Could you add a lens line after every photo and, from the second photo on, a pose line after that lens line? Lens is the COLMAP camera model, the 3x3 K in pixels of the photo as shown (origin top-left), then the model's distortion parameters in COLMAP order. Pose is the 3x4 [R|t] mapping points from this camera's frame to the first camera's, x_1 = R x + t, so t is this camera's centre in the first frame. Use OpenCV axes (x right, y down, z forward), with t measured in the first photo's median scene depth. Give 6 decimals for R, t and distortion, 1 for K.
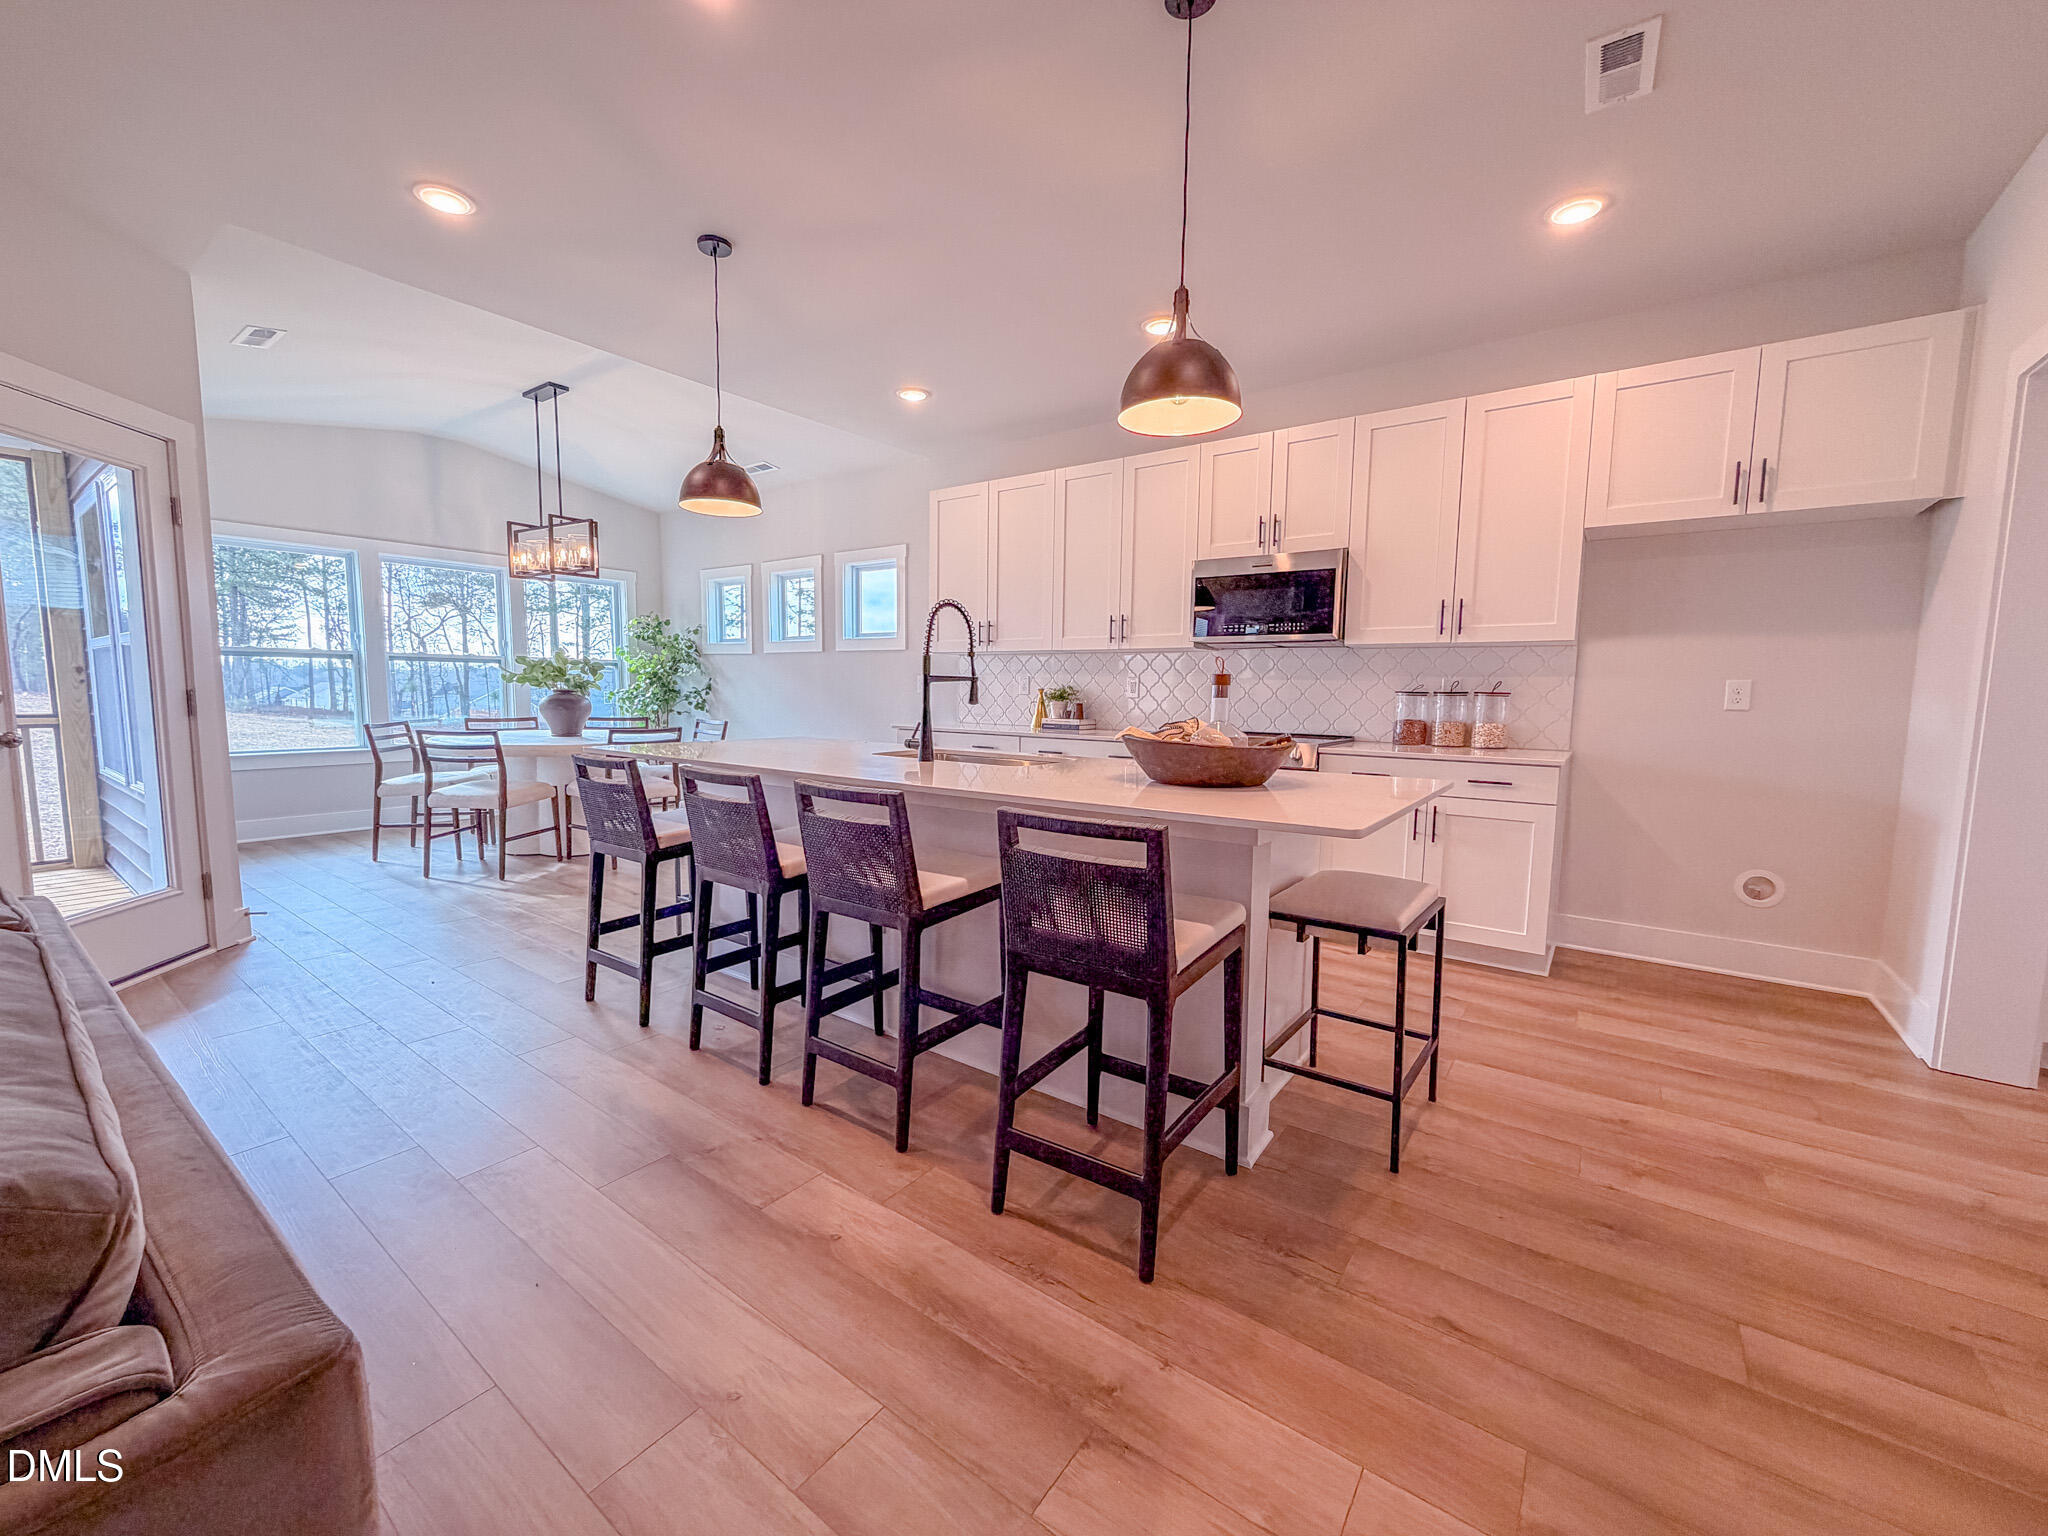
lens RADIAL K [[817.5, 0, 1017.0], [0, 817.5, 765.1], [0, 0, 1]] dist [0.003135, -0.000036]
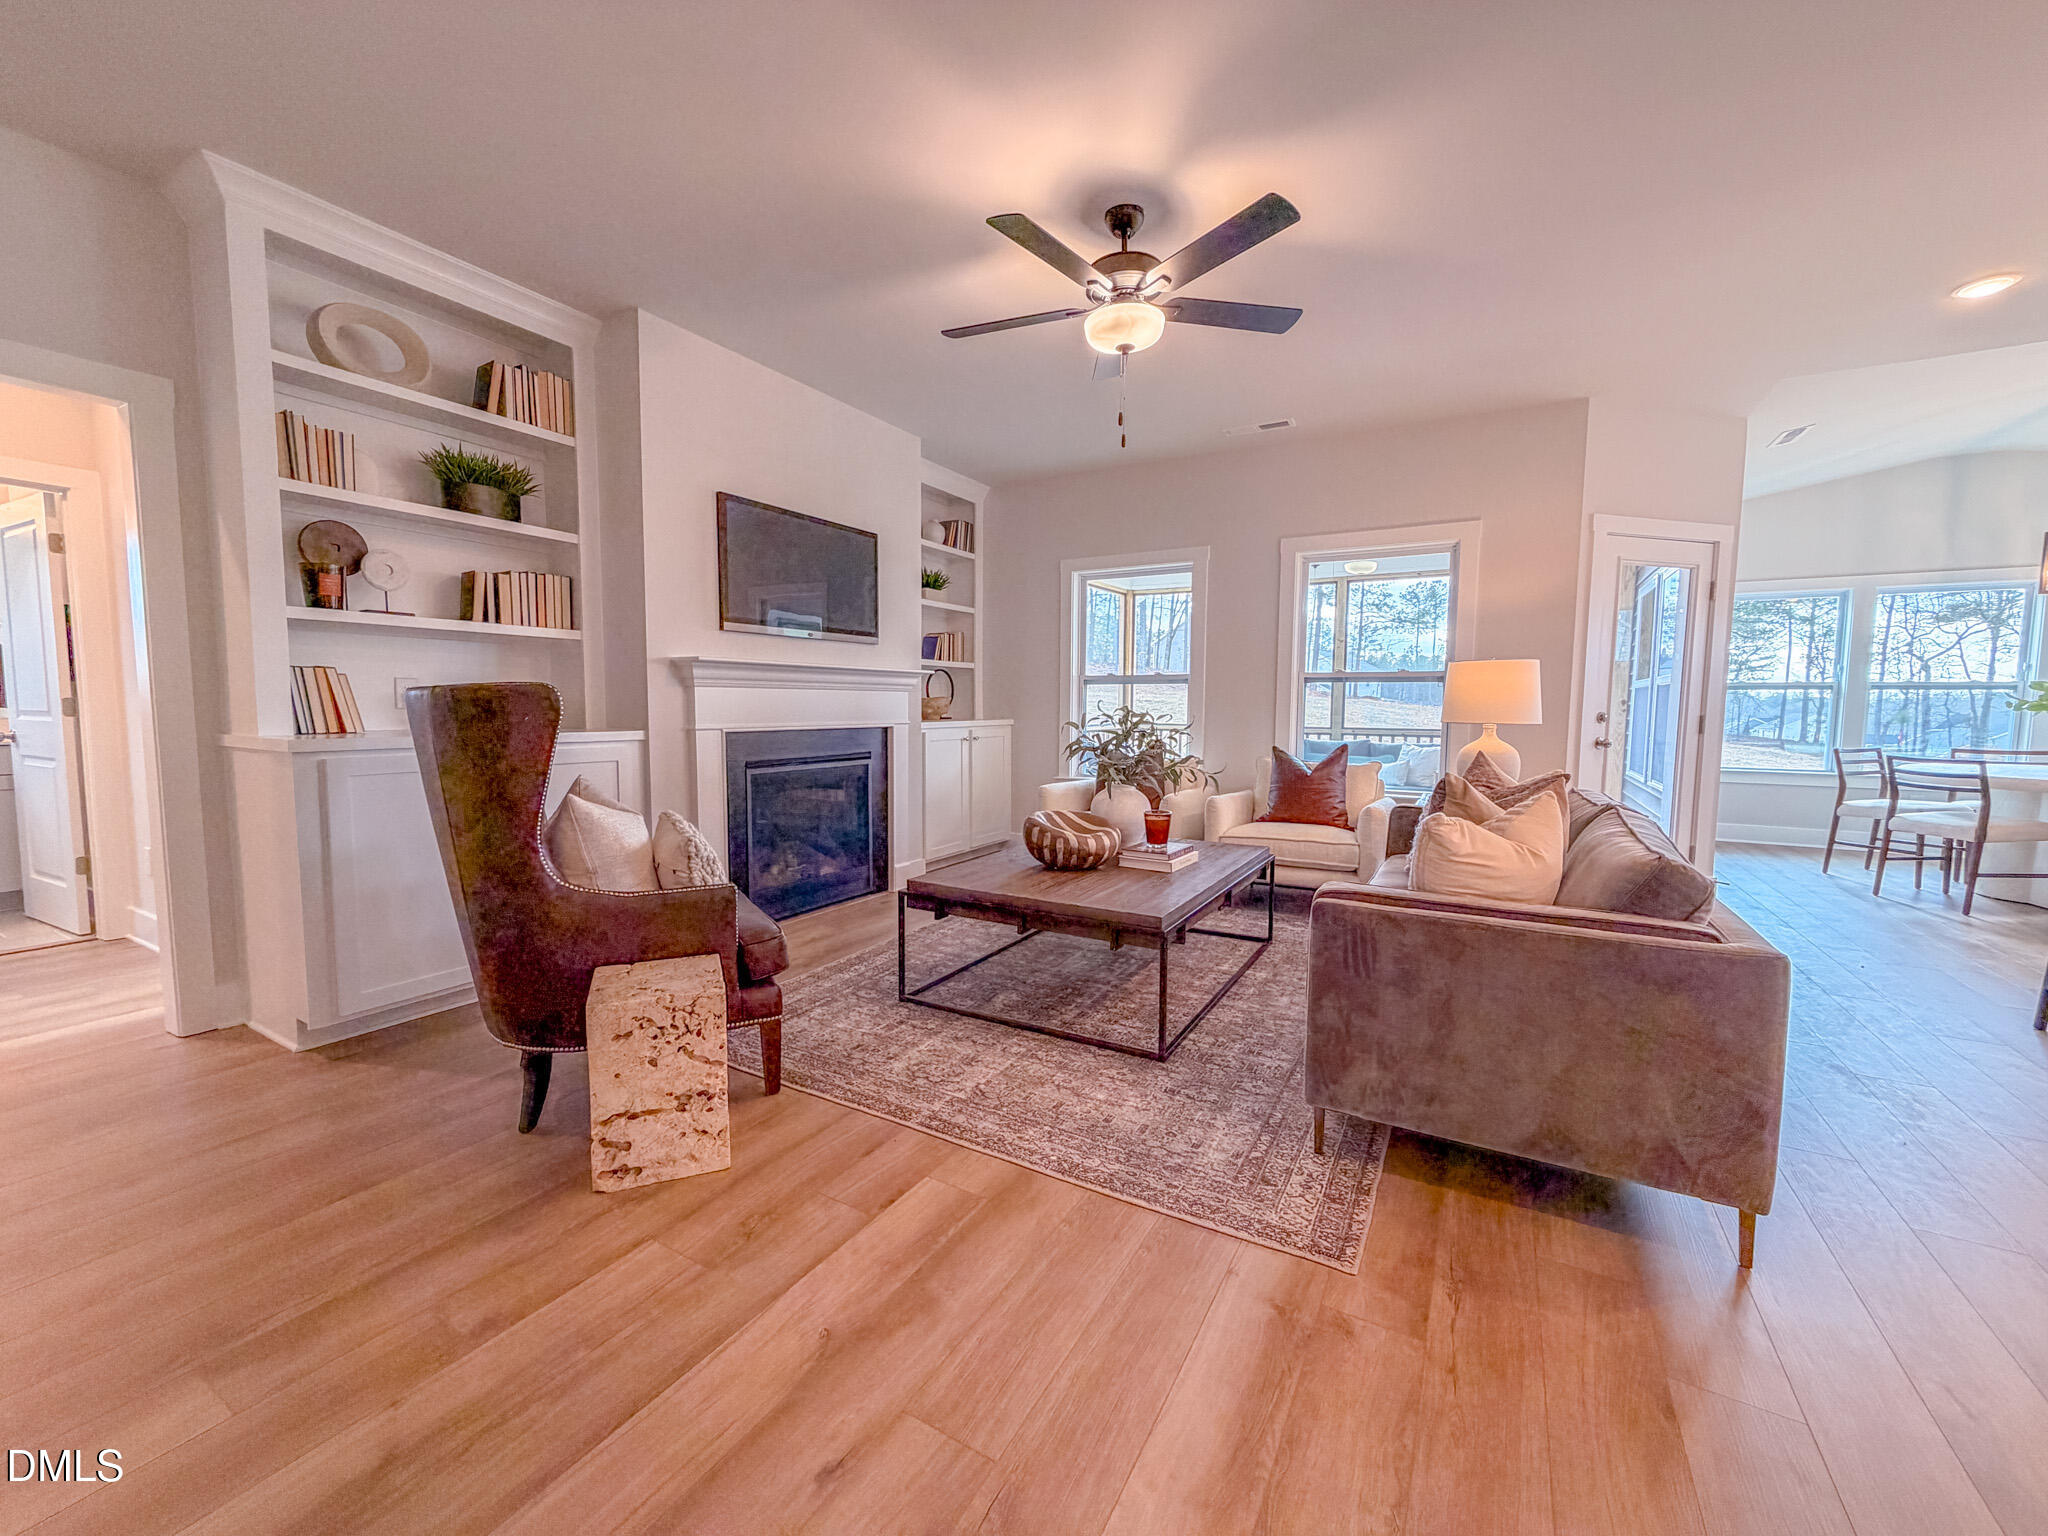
lens RADIAL K [[817.5, 0, 1017.8], [0, 817.5, 766.7], [0, 0, 1]] dist [0.003135, -0.000036]
pose [[0.113075, 0.068034, -0.991255, 0.110979], [-0.103050, 0.993076, 0.056403, 0.015633], [0.988228, 0.095771, 0.119303, -0.136547]]
